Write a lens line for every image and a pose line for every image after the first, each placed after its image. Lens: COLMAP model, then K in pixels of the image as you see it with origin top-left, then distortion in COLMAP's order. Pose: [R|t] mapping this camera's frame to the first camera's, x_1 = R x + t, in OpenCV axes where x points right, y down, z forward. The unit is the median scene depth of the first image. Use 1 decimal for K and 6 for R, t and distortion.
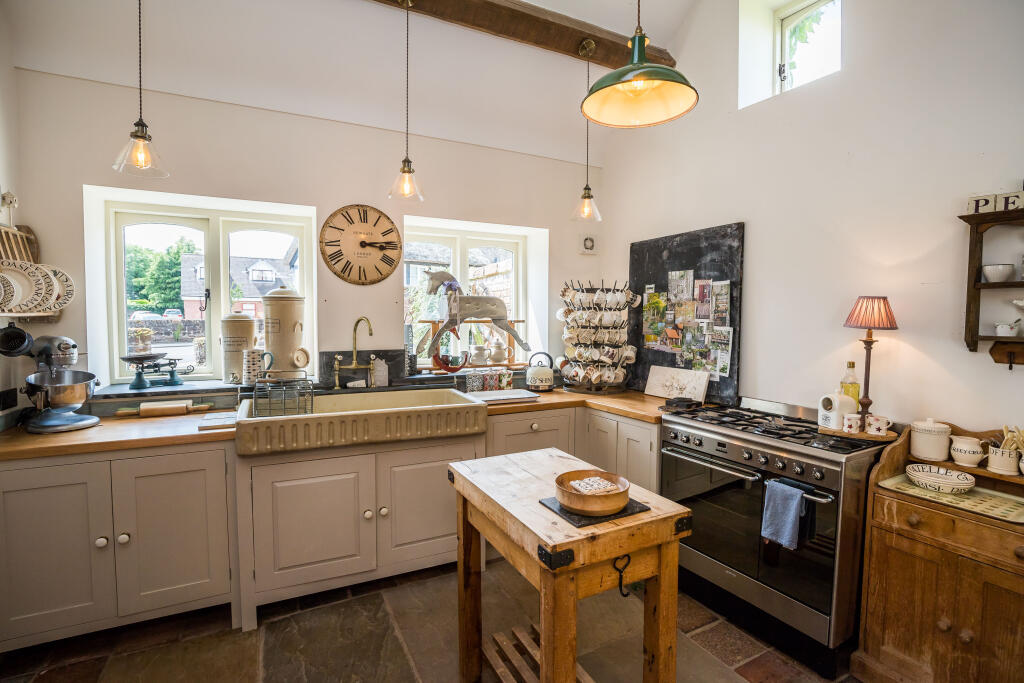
lens RADIAL K [[488.8, 0, 515.5], [0, 488.8, 337.5], [0, 0, 1]] dist [-0.016823, 0.001958]
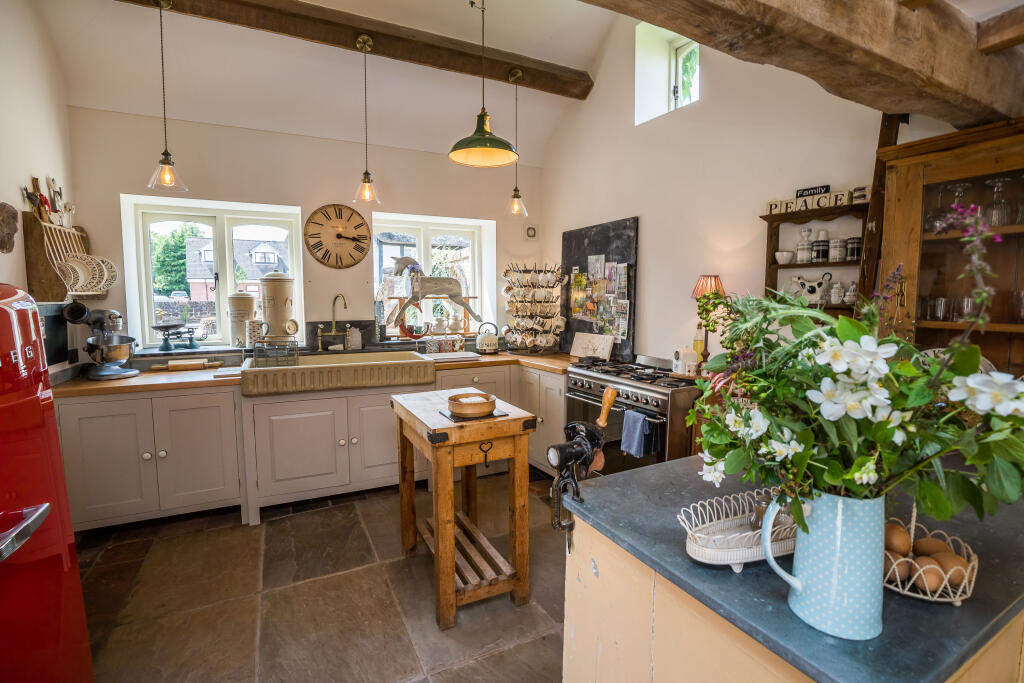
lens RADIAL K [[477.8, 0, 510.8], [0, 477.8, 333.7], [0, 0, 1]] dist [-0.014199, -0.000752]
pose [[0.999961, -0.006134, -0.006338, 0.156015], [0.006354, 0.999356, 0.035322, 0.022060], [0.006117, -0.035360, 0.999356, -0.266247]]
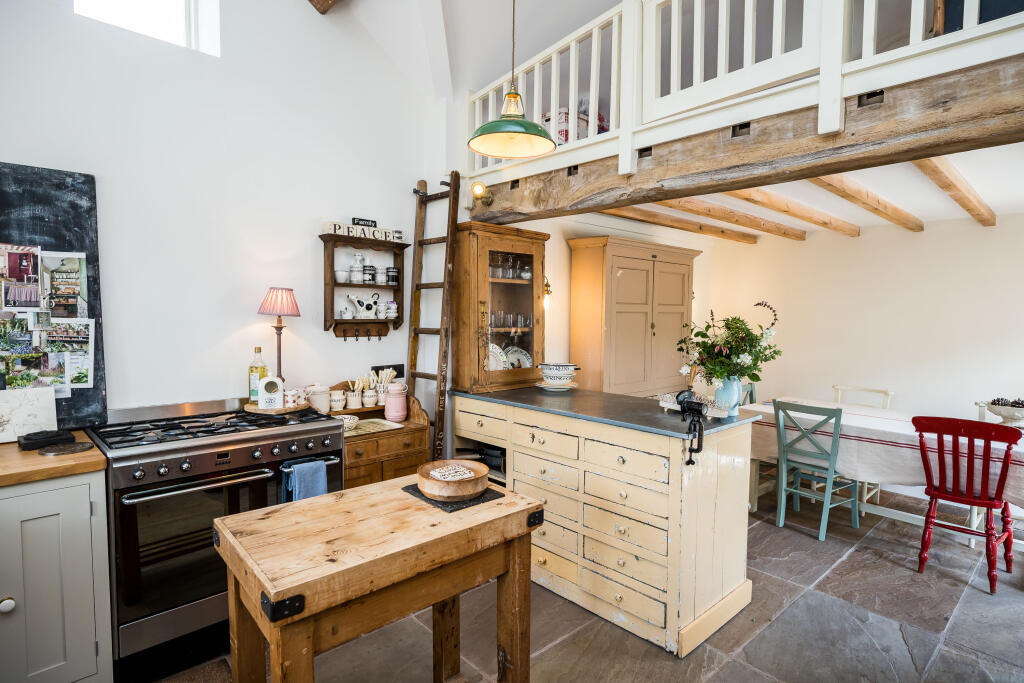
lens RADIAL K [[557.1, 0, 516.1], [0, 557.1, 339.6], [0, 0, 1]] dist [-0.005151, -0.001074]
pose [[-0.266674, -0.063537, 0.961690, -0.564603], [0.026967, 0.996942, 0.073344, -0.036206], [-0.963409, 0.045493, -0.264145, 0.660189]]
